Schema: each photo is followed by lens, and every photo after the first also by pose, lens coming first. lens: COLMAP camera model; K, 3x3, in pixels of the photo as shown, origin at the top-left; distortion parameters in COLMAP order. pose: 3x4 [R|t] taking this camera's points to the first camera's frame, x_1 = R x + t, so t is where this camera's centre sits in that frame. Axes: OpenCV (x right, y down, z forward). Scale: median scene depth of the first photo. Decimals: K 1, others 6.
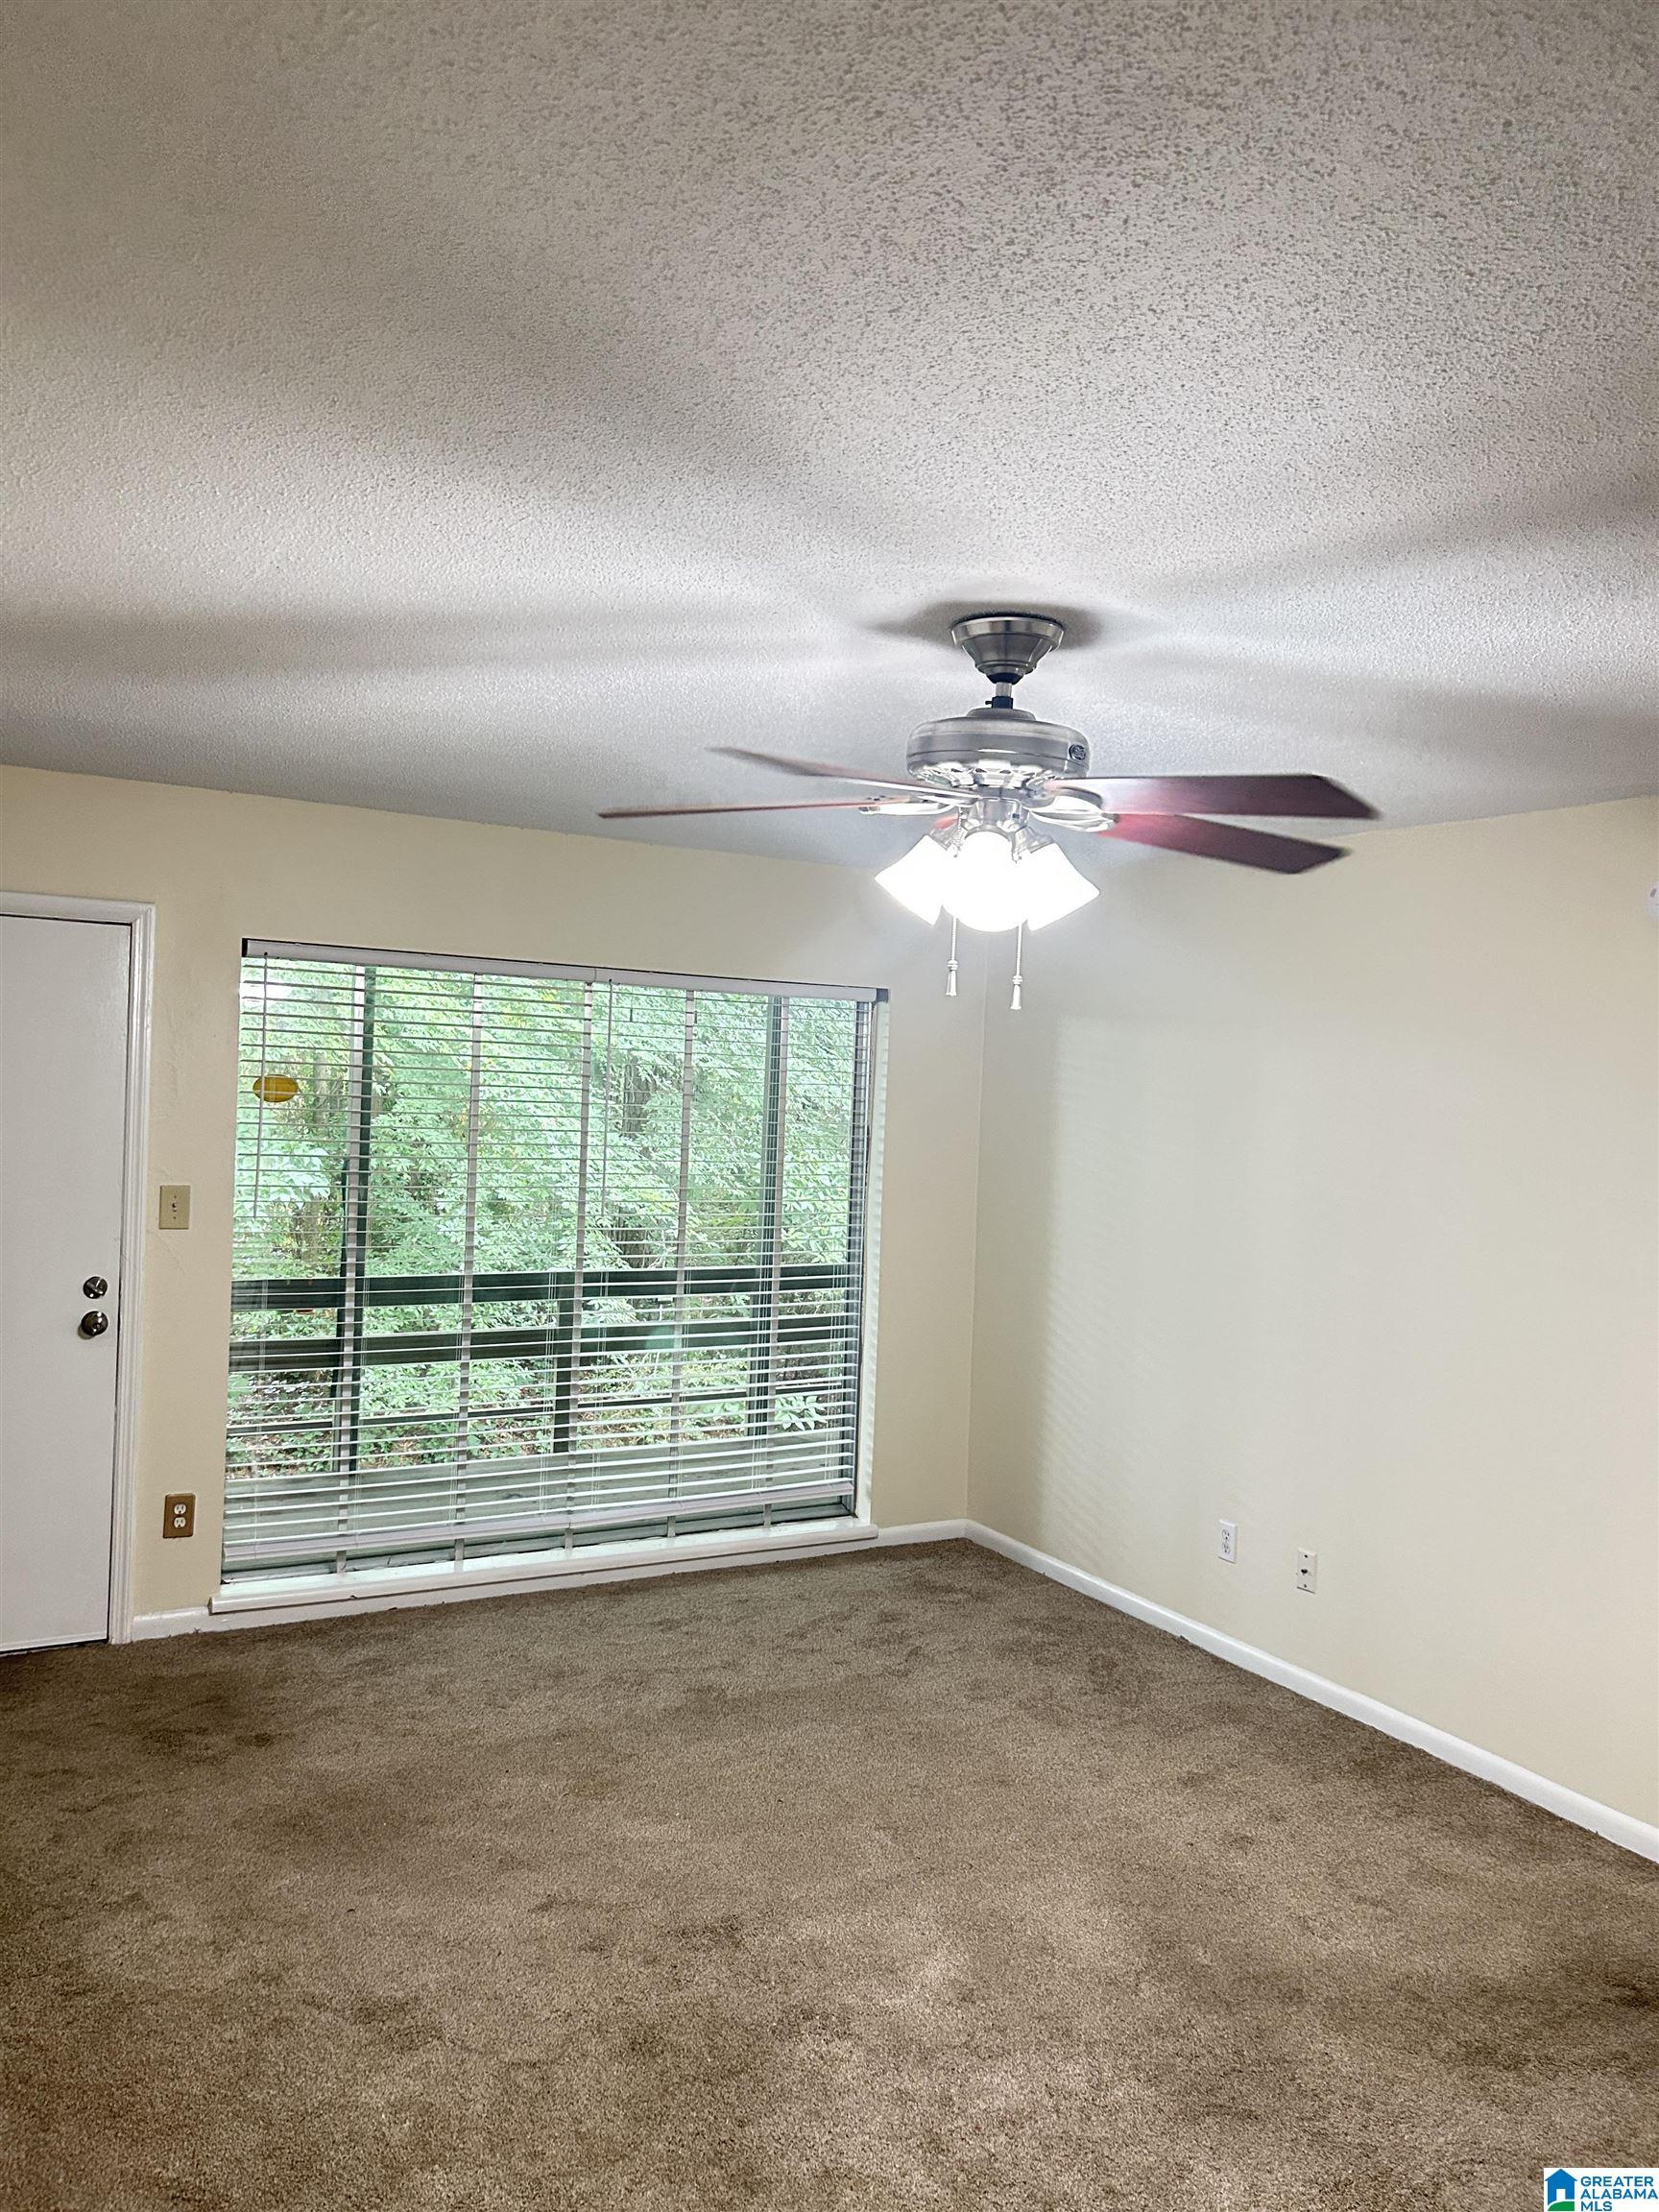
lens RADIAL K [[1687.4, 0, 818.4], [0, 1687.4, 1103.8], [0, 0, 1]] dist [0.075348, -0.067313]
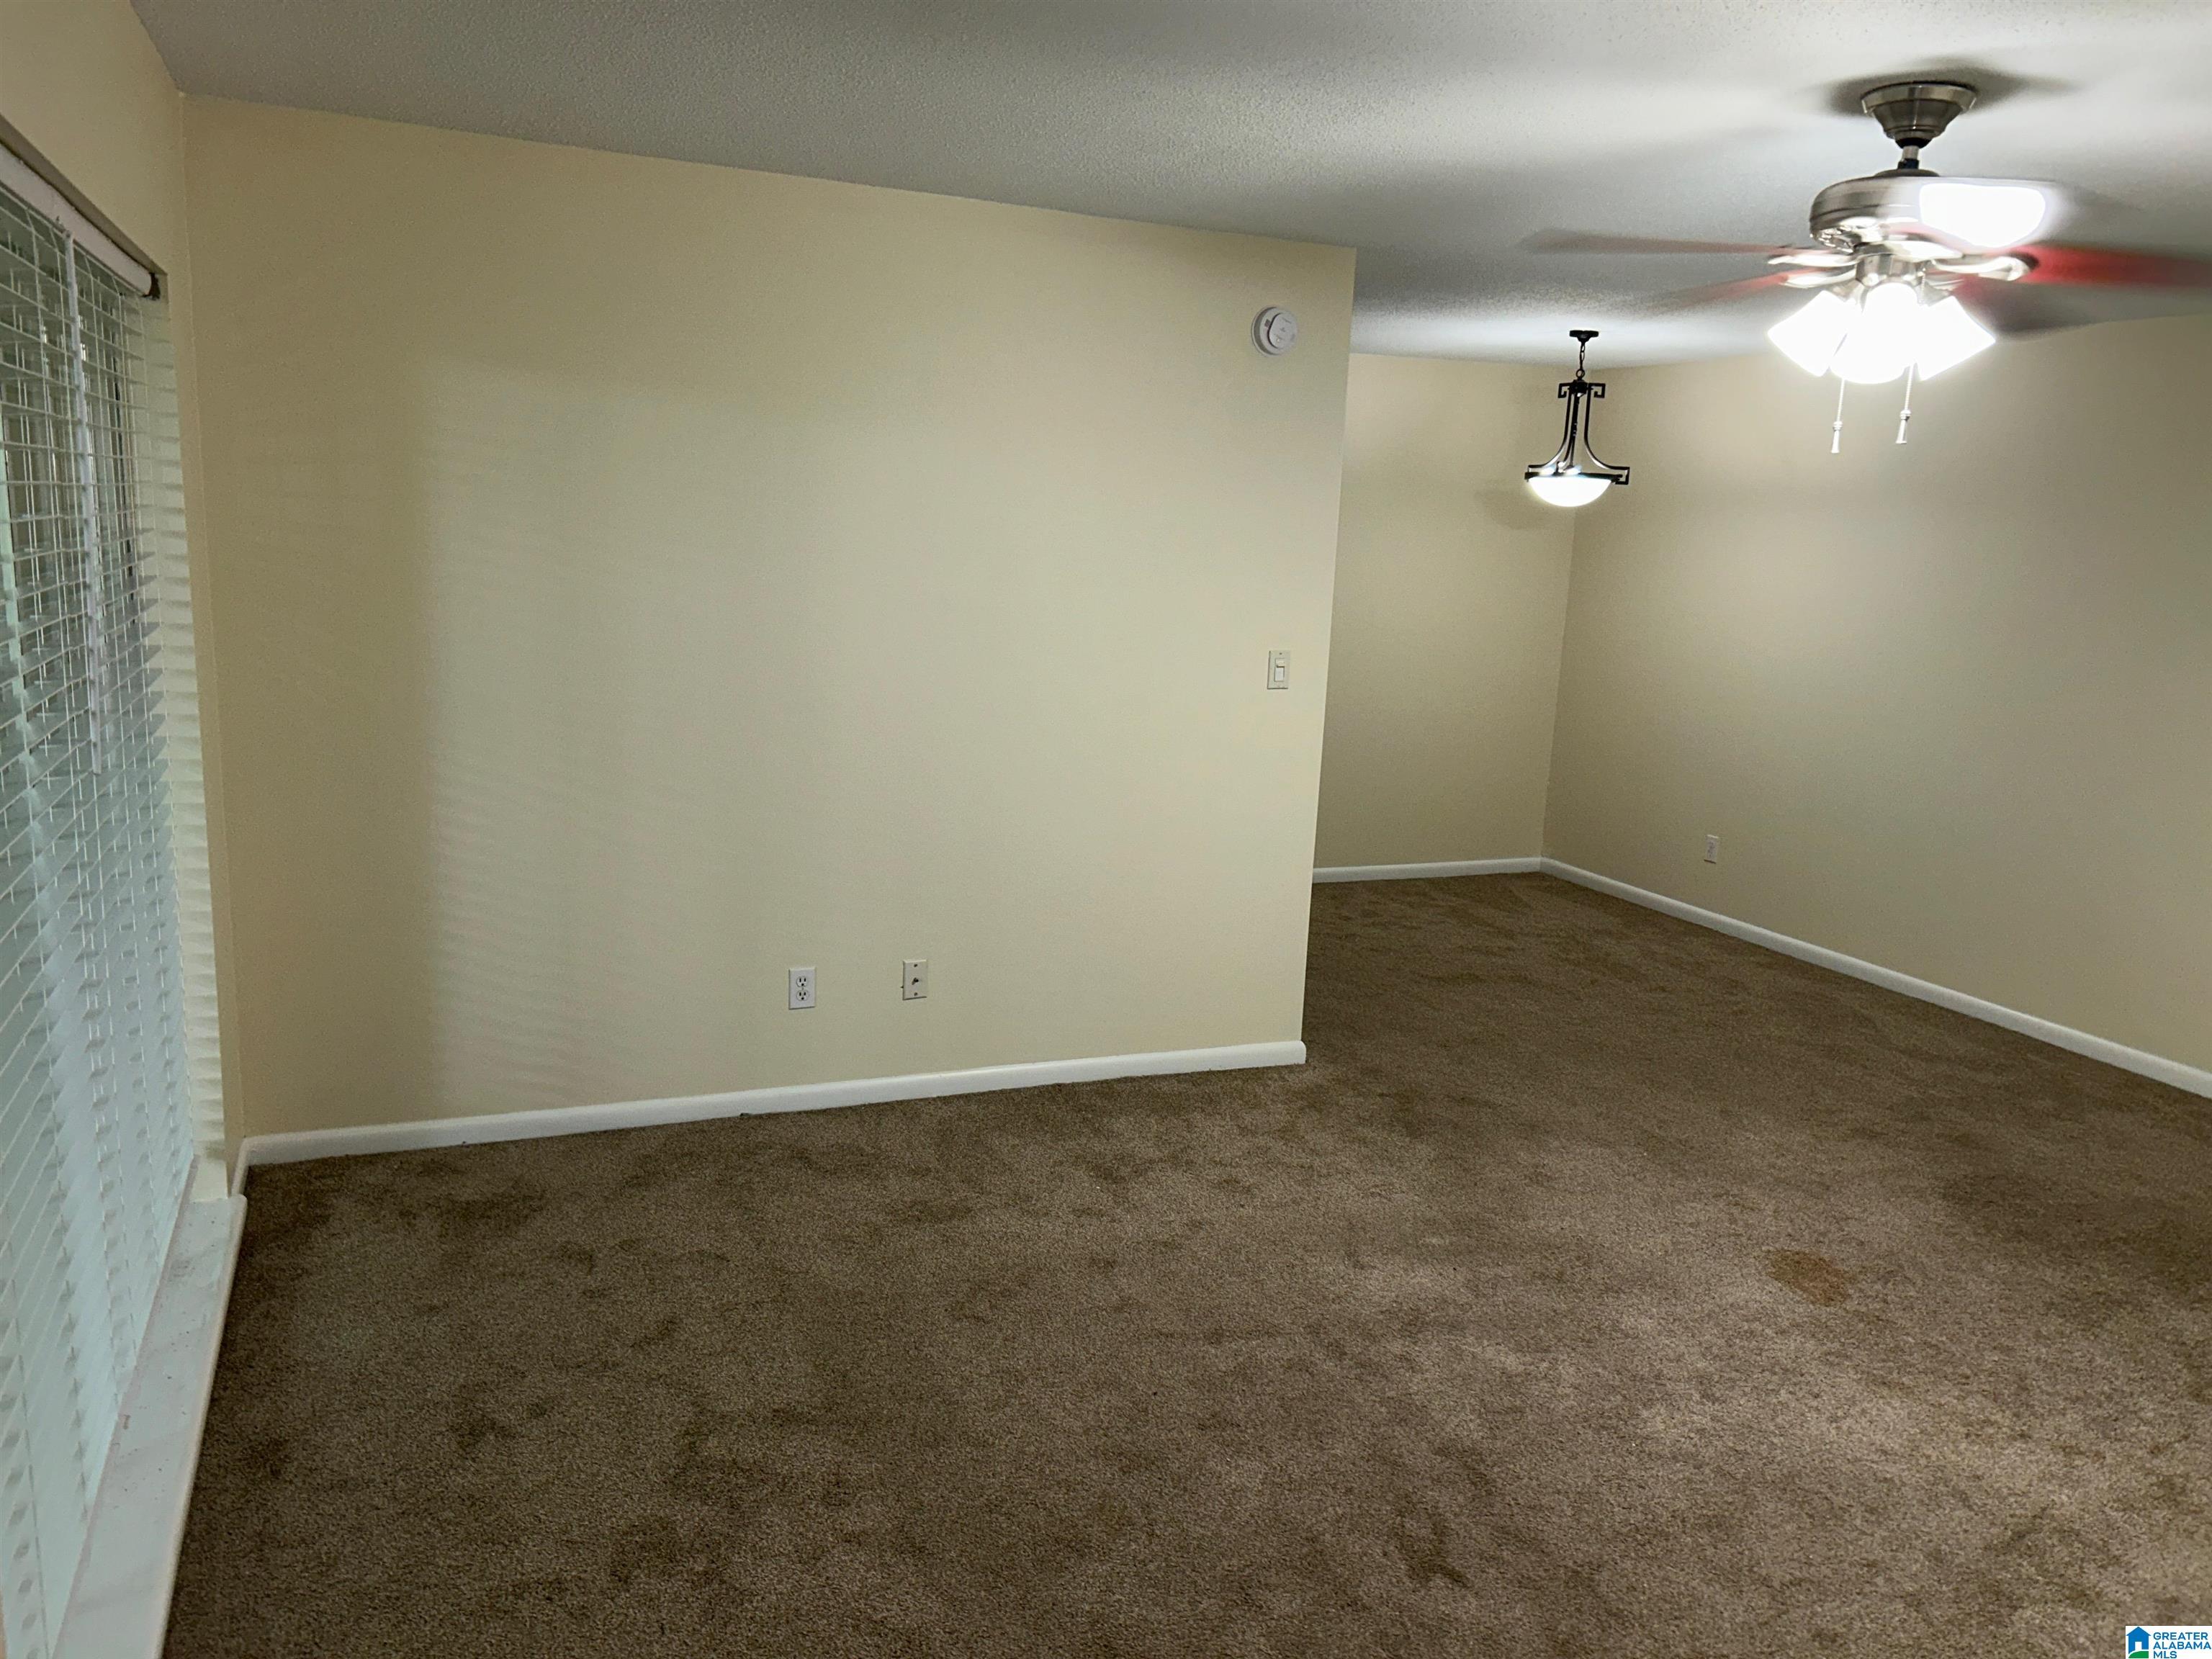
lens RADIAL K [[1687.4, 0, 1130.1], [0, 1687.4, 838.3], [0, 0, 1]] dist [0.075348, -0.067313]
pose [[0.110268, -0.224051, 0.968319, -0.783296], [-0.023757, 0.973388, 0.227929, -0.039656], [-0.993618, -0.048138, 0.102011, 0.973374]]
